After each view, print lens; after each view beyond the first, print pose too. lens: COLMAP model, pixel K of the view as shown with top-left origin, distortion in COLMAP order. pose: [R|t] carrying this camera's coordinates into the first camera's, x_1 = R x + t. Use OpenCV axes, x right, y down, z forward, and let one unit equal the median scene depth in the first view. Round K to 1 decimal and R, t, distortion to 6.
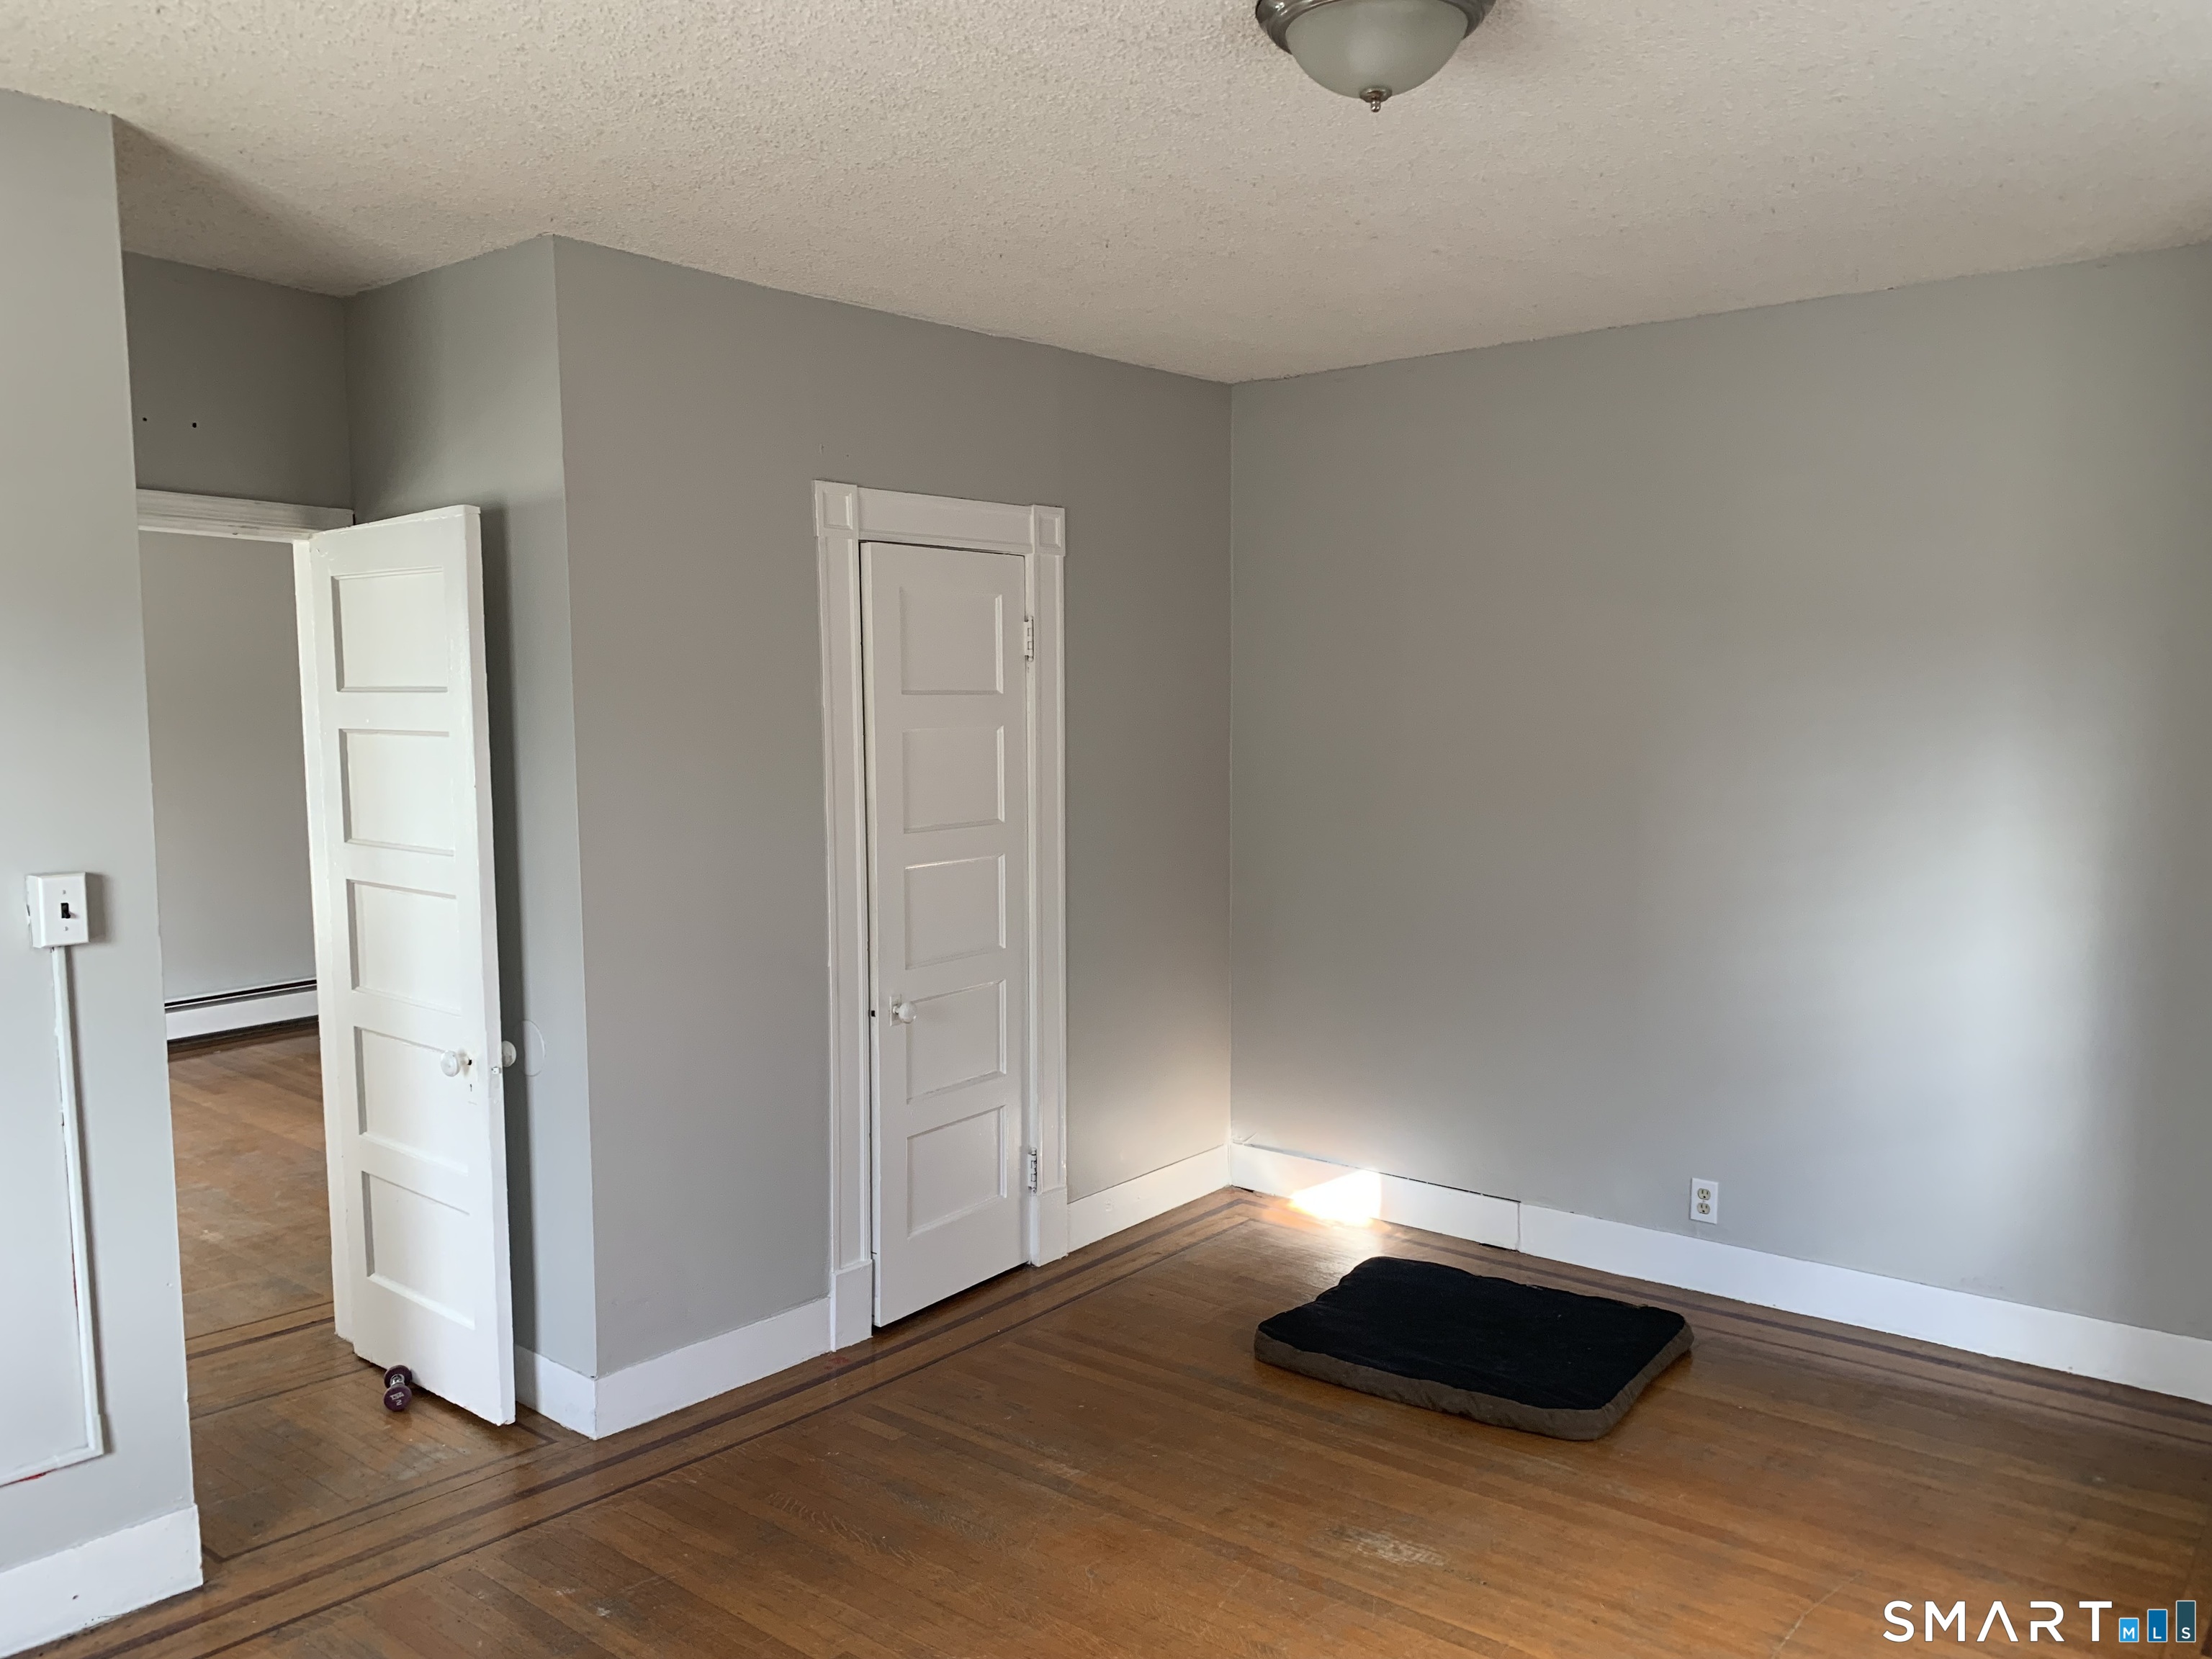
lens RADIAL K [[1697.4, 0, 1108.6], [0, 1697.4, 828.4], [0, 0, 1]] dist [0.031313, -0.006728]
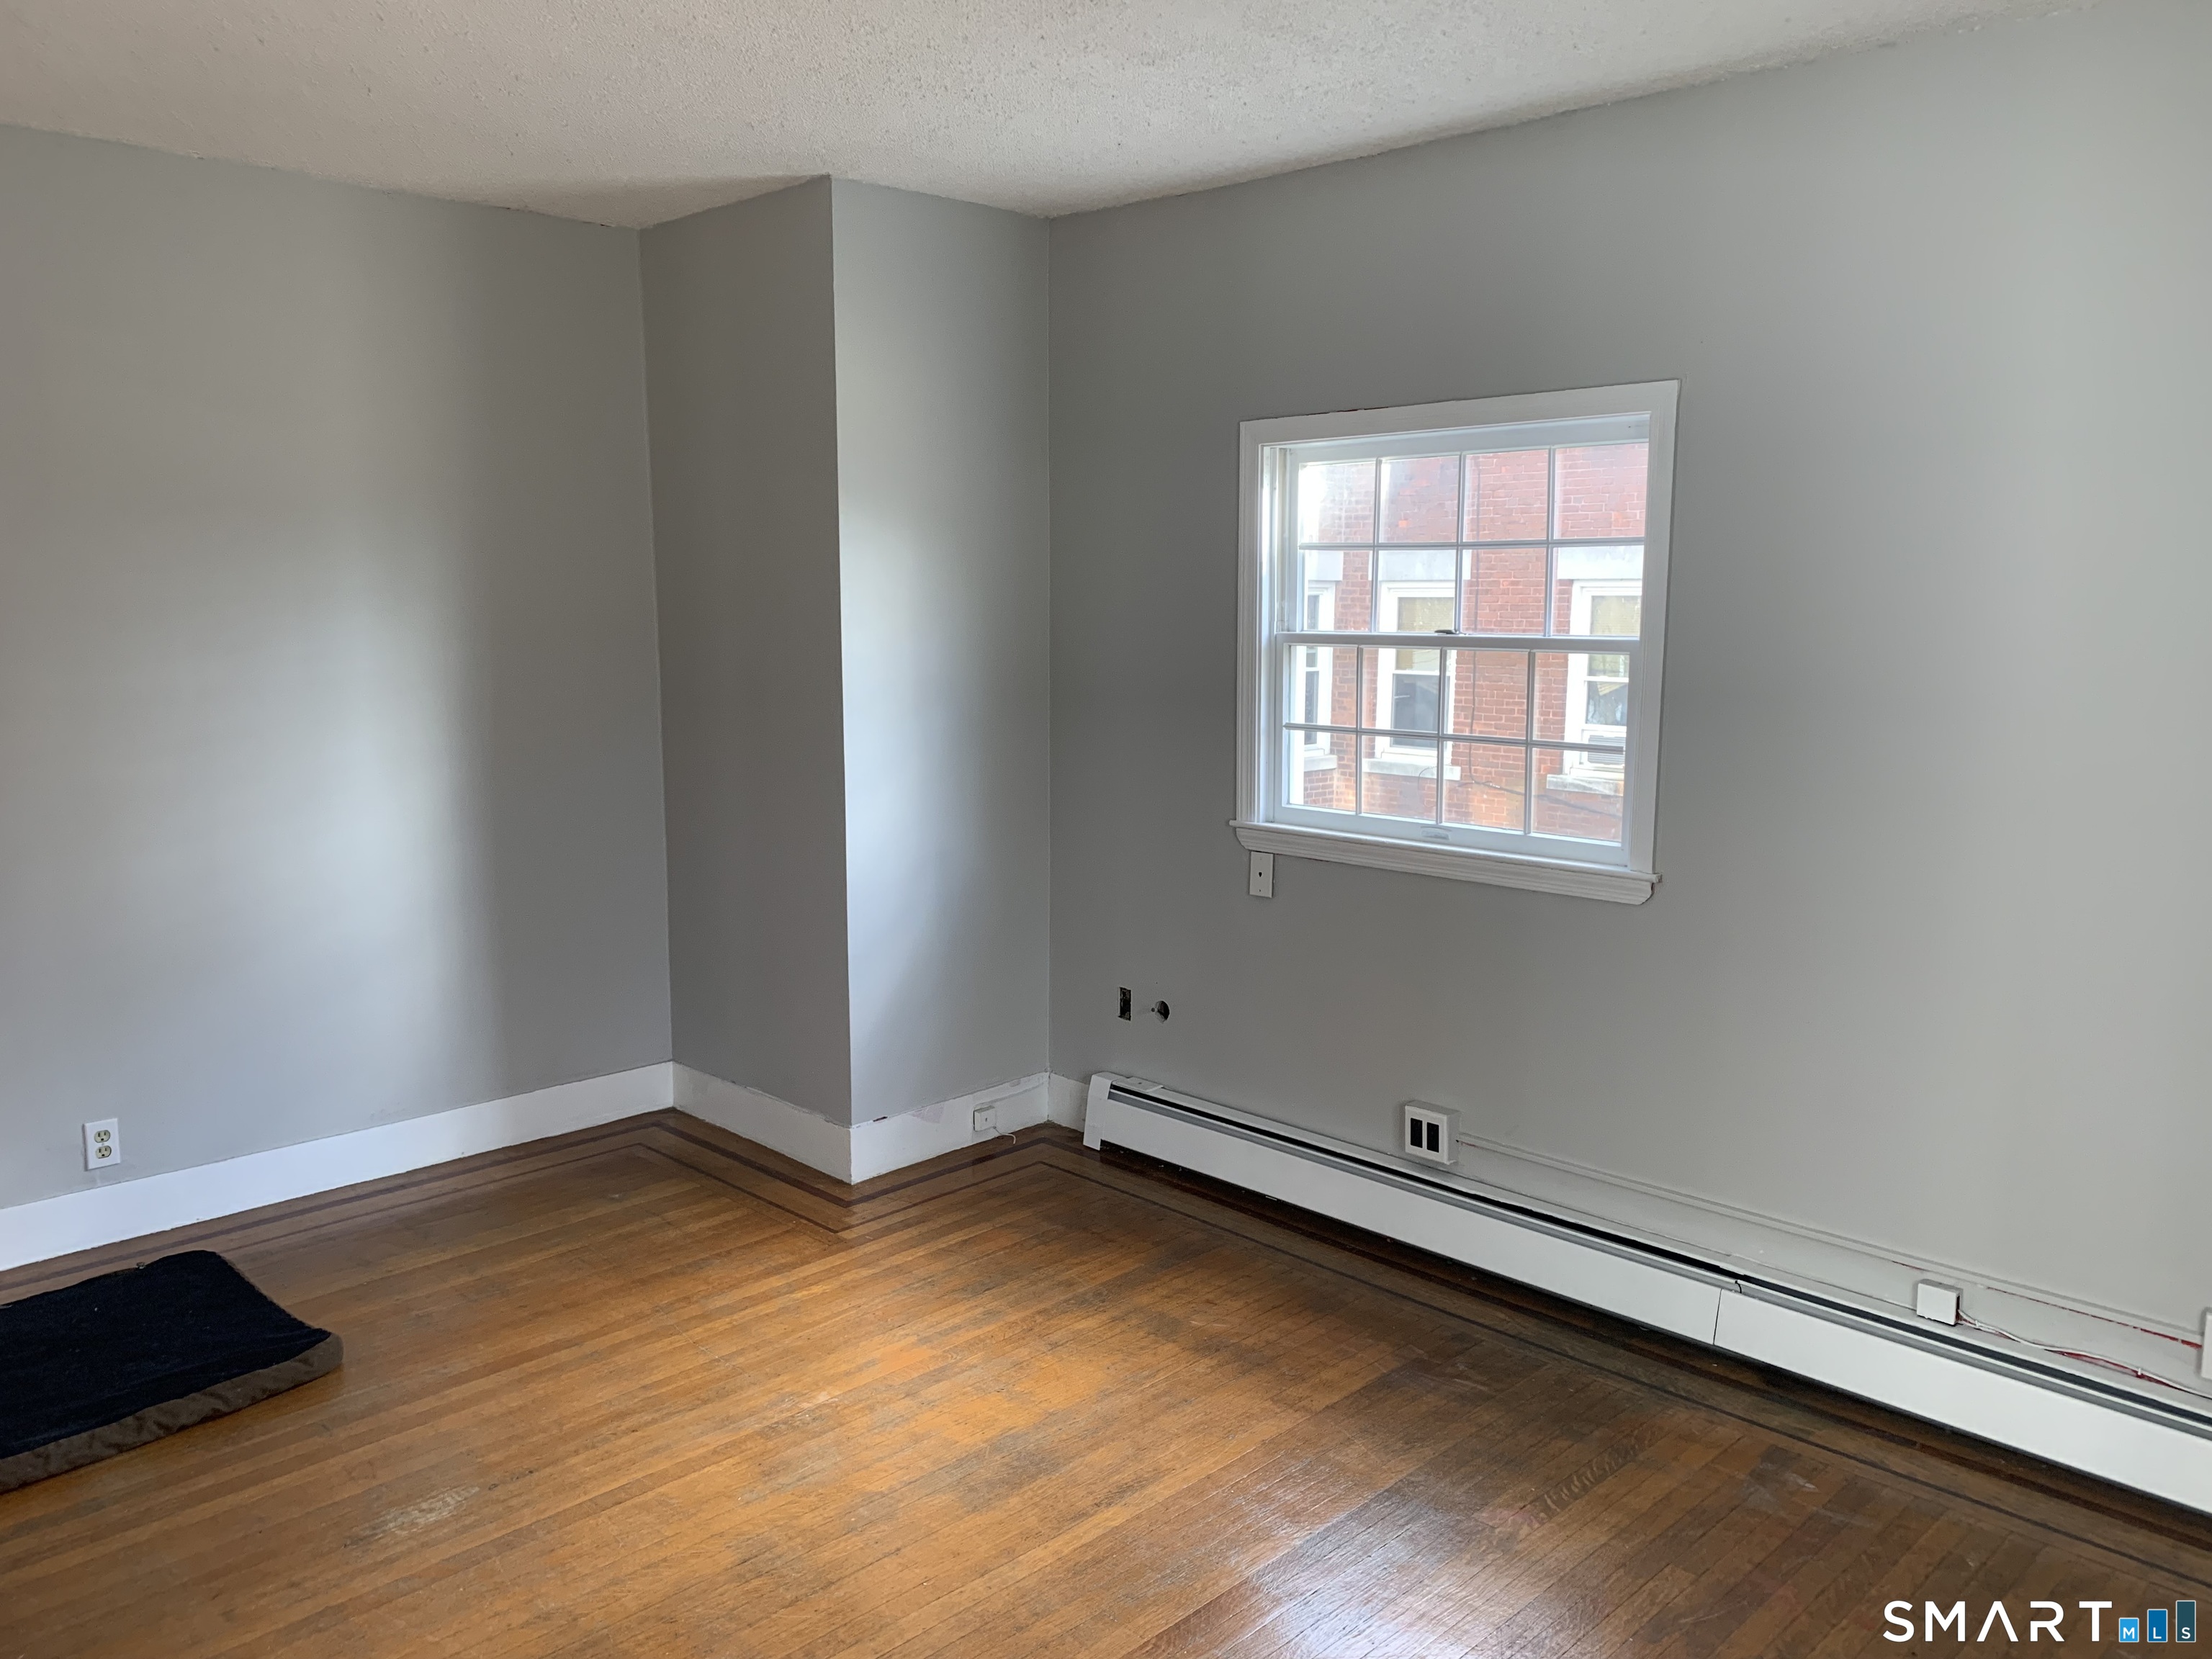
lens RADIAL K [[1697.4, 0, 1110.2], [0, 1697.4, 831.5], [0, 0, 1]] dist [0.031313, -0.006728]
pose [[0.107381, -0.137424, 0.984675, -0.536687], [0.071423, 0.988908, 0.130227, -0.028521], [-0.991649, 0.056344, 0.116005, 0.415420]]
